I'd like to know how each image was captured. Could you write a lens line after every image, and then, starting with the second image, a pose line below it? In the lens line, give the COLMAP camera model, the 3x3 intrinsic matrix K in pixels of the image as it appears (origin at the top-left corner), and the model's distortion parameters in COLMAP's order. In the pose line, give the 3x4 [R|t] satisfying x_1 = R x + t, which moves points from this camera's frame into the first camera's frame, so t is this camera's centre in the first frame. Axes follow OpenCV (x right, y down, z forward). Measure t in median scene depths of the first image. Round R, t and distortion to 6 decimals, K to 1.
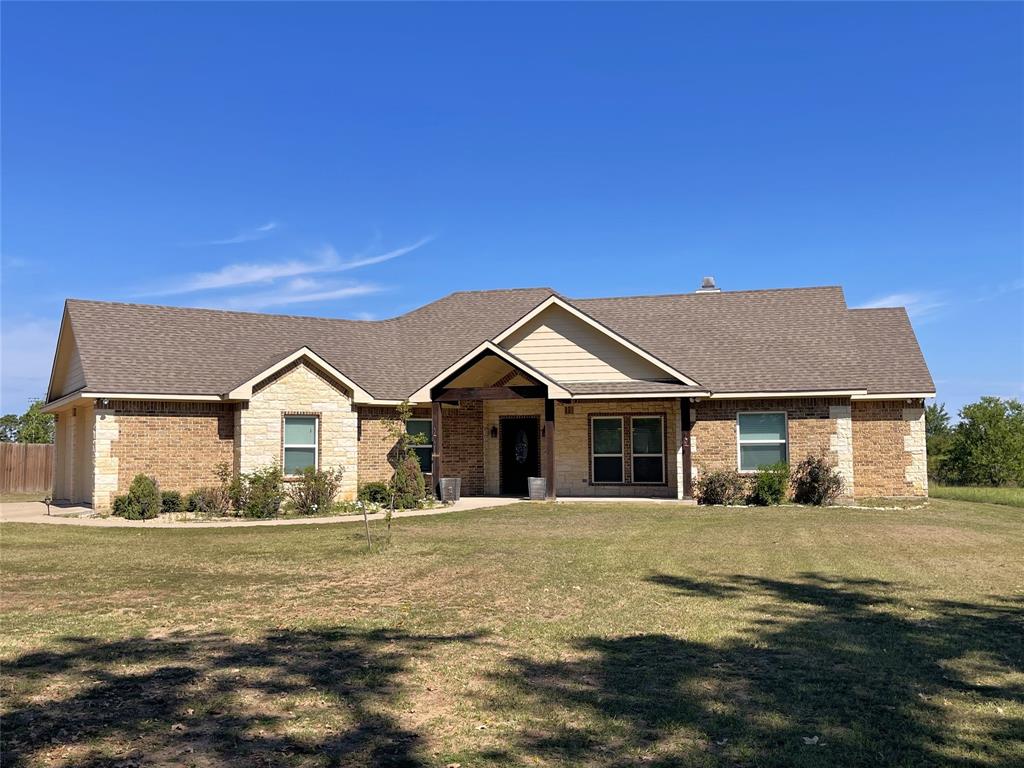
lens RADIAL K [[954.7, 0, 512.0], [0, 954.7, 383.5], [0, 0, 1]] dist [0.001084, 0.000000]
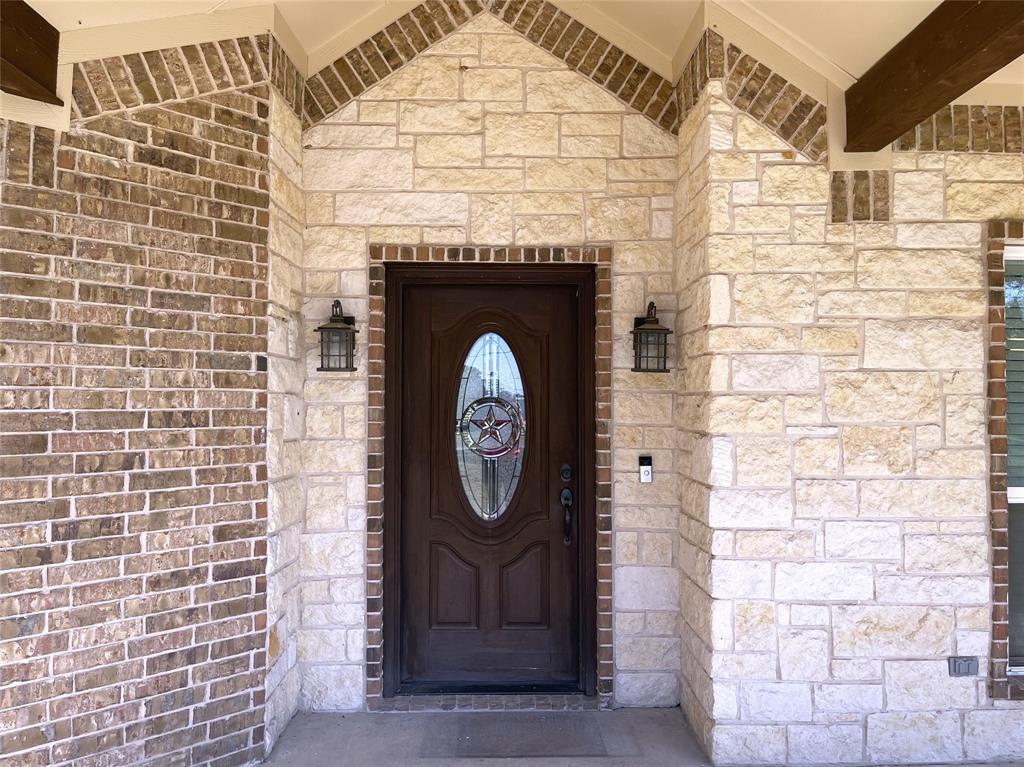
lens RADIAL K [[768.4, 0, 513.3], [0, 768.4, 381.4], [0, 0, 1]] dist [0.000634, 0.000072]
pose [[0.969026, 0.016846, 0.246385, -0.022352], [-0.028316, 0.998670, 0.043087, 0.052635], [-0.245331, -0.048729, 0.968214, 0.881331]]
